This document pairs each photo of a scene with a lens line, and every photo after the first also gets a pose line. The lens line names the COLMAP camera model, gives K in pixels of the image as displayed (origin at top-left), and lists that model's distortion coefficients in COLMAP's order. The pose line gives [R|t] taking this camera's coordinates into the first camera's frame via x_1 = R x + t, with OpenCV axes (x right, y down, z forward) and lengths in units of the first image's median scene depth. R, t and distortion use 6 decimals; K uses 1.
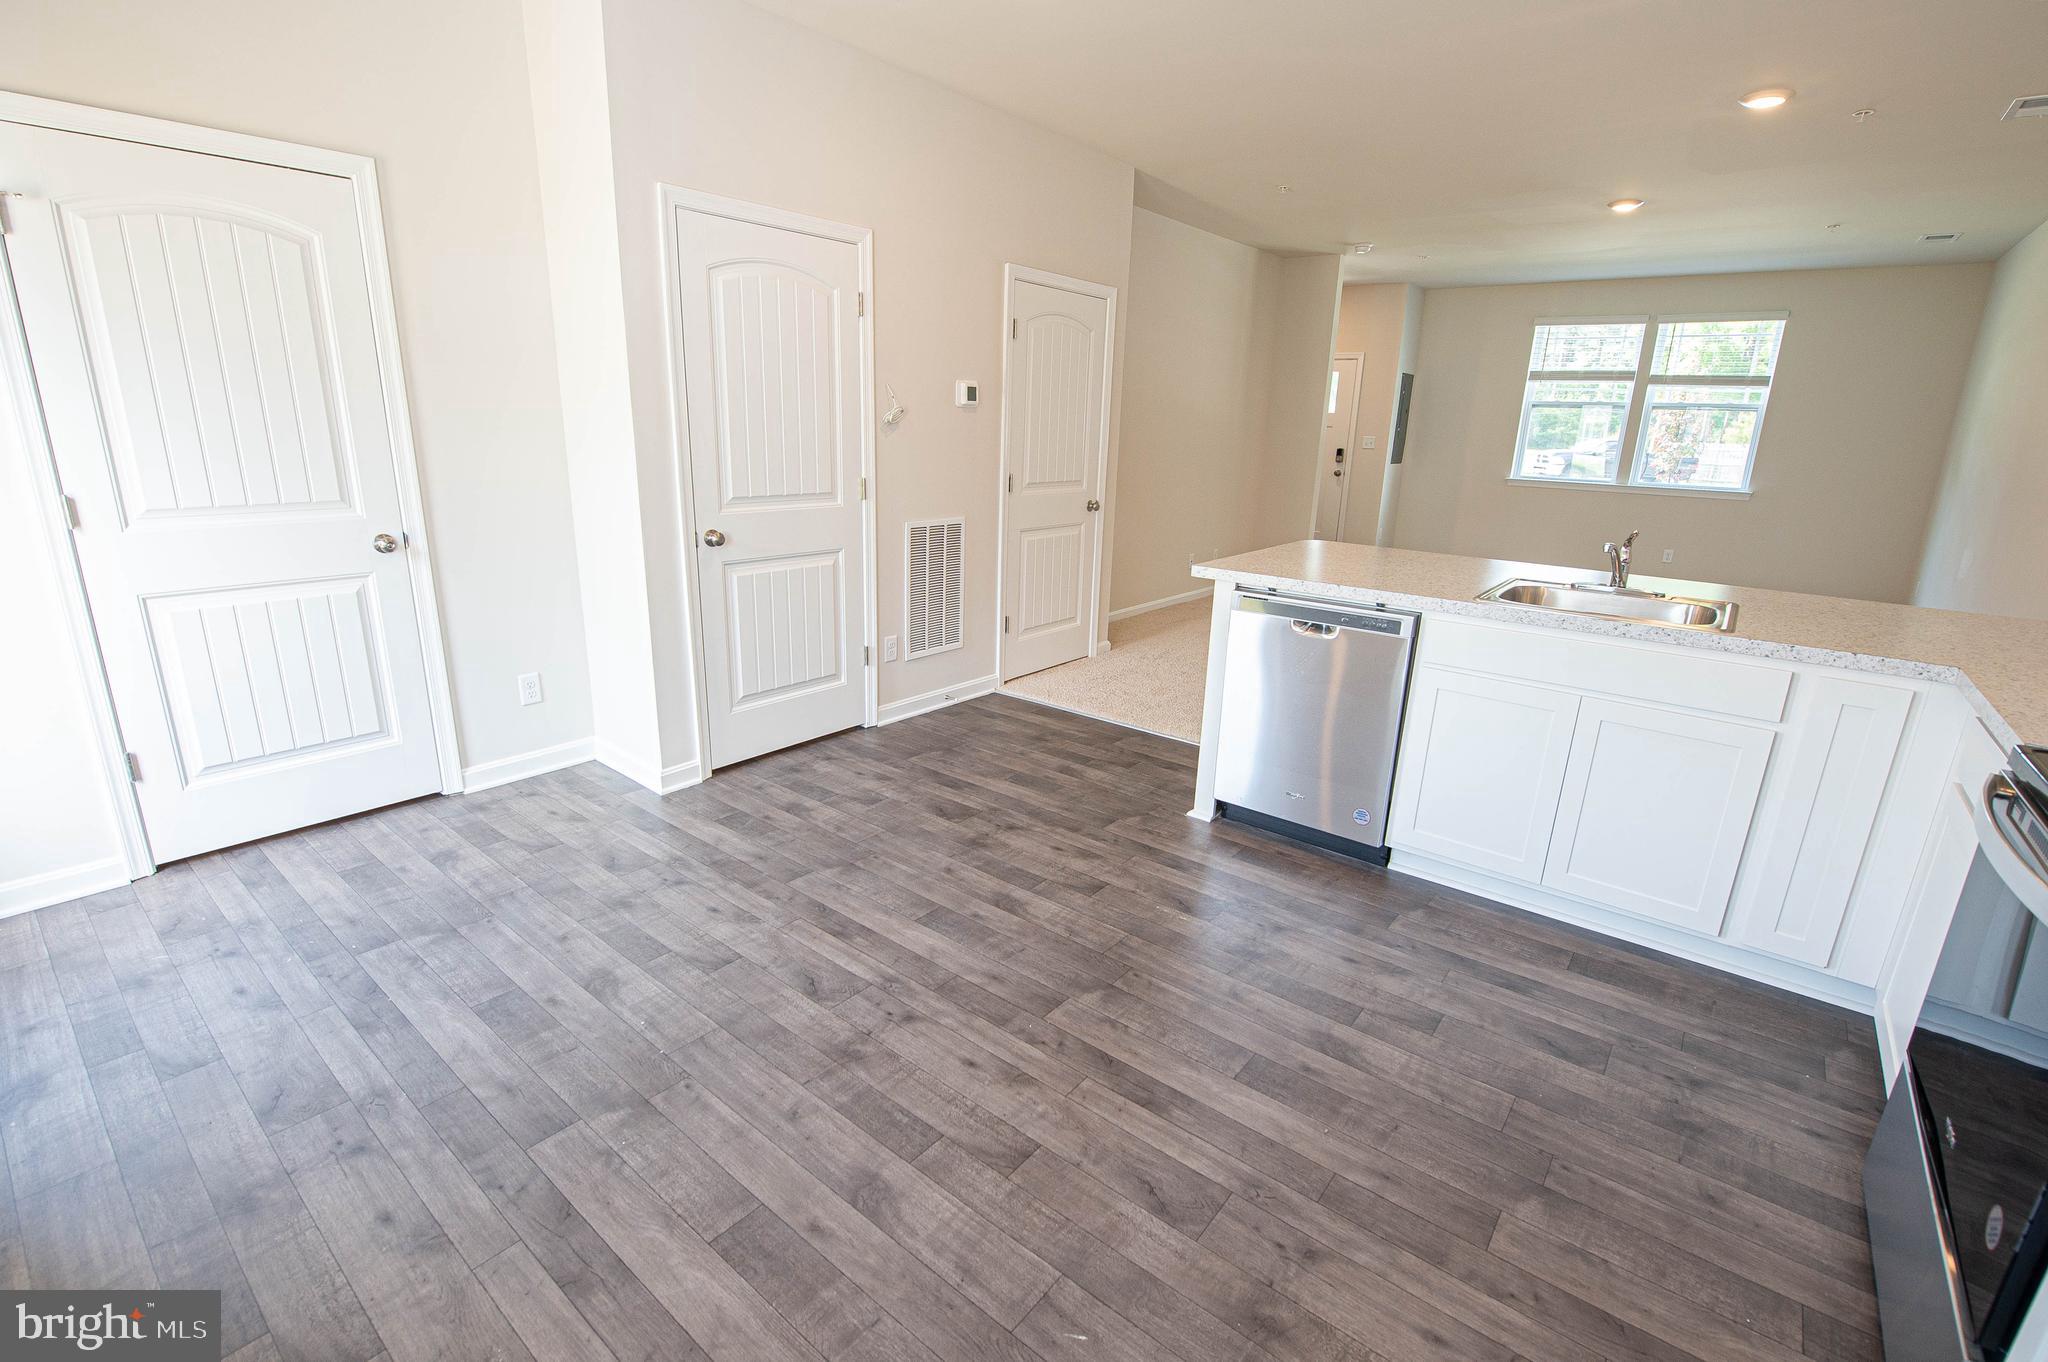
lens RADIAL K [[911.7, 0, 1020.0], [0, 911.7, 681.1], [0, 0, 1]] dist [-0.014896, -0.001378]
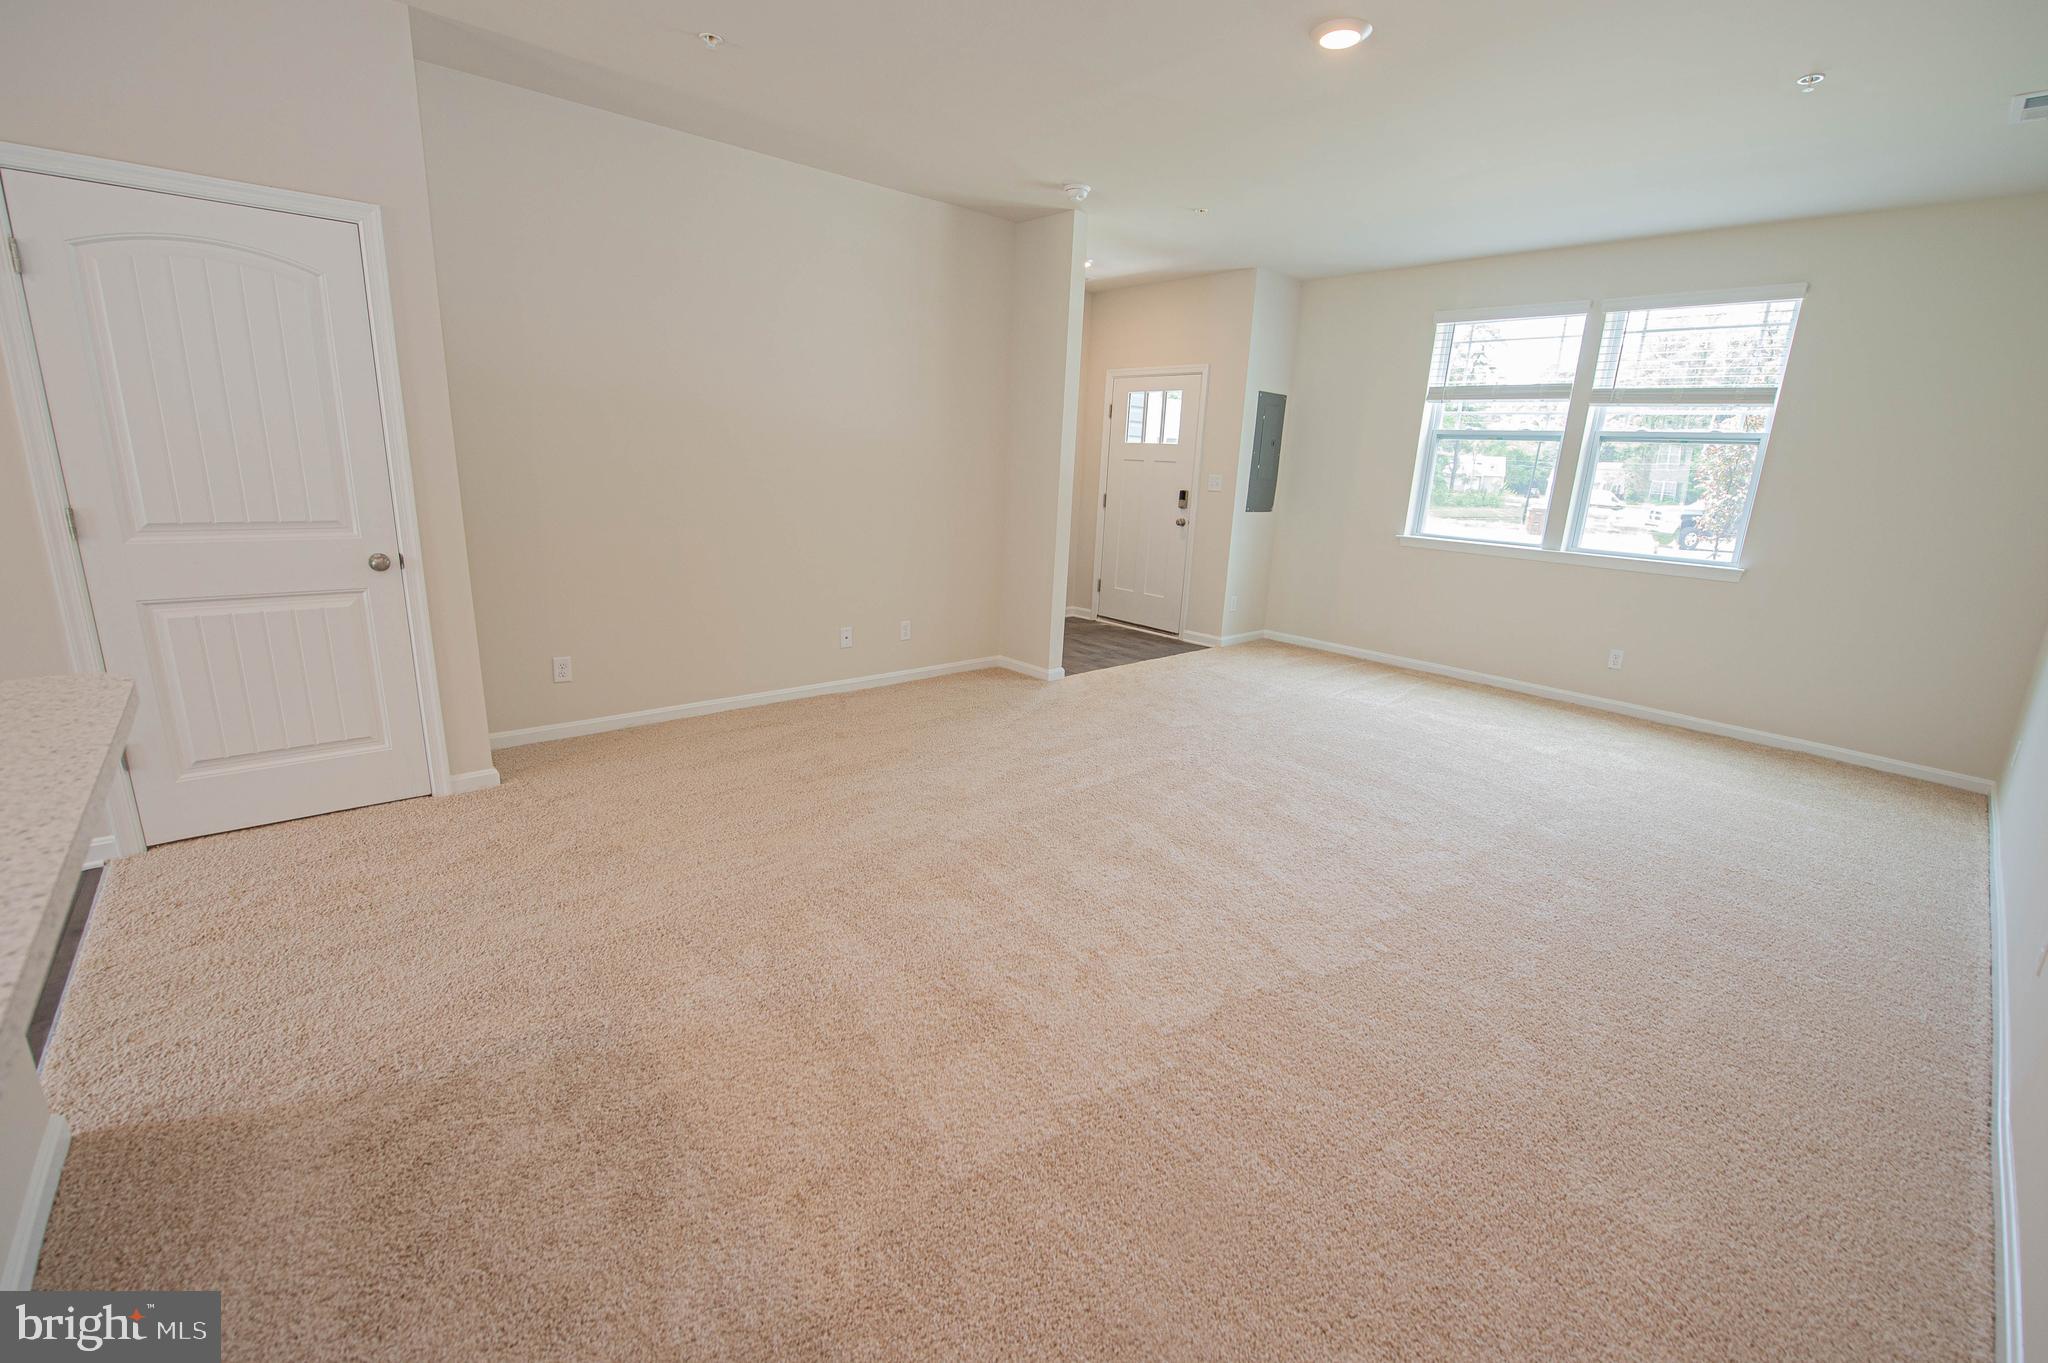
lens RADIAL K [[843.9, 0, 1015.8], [0, 843.9, 680.3], [0, 0, 1]] dist [-0.013019, -0.004049]
pose [[0.984833, 0.059874, -0.162849, 0.875299], [-0.064553, 0.997635, -0.023590, -0.182204], [0.161051, 0.033744, 0.986369, 0.732994]]
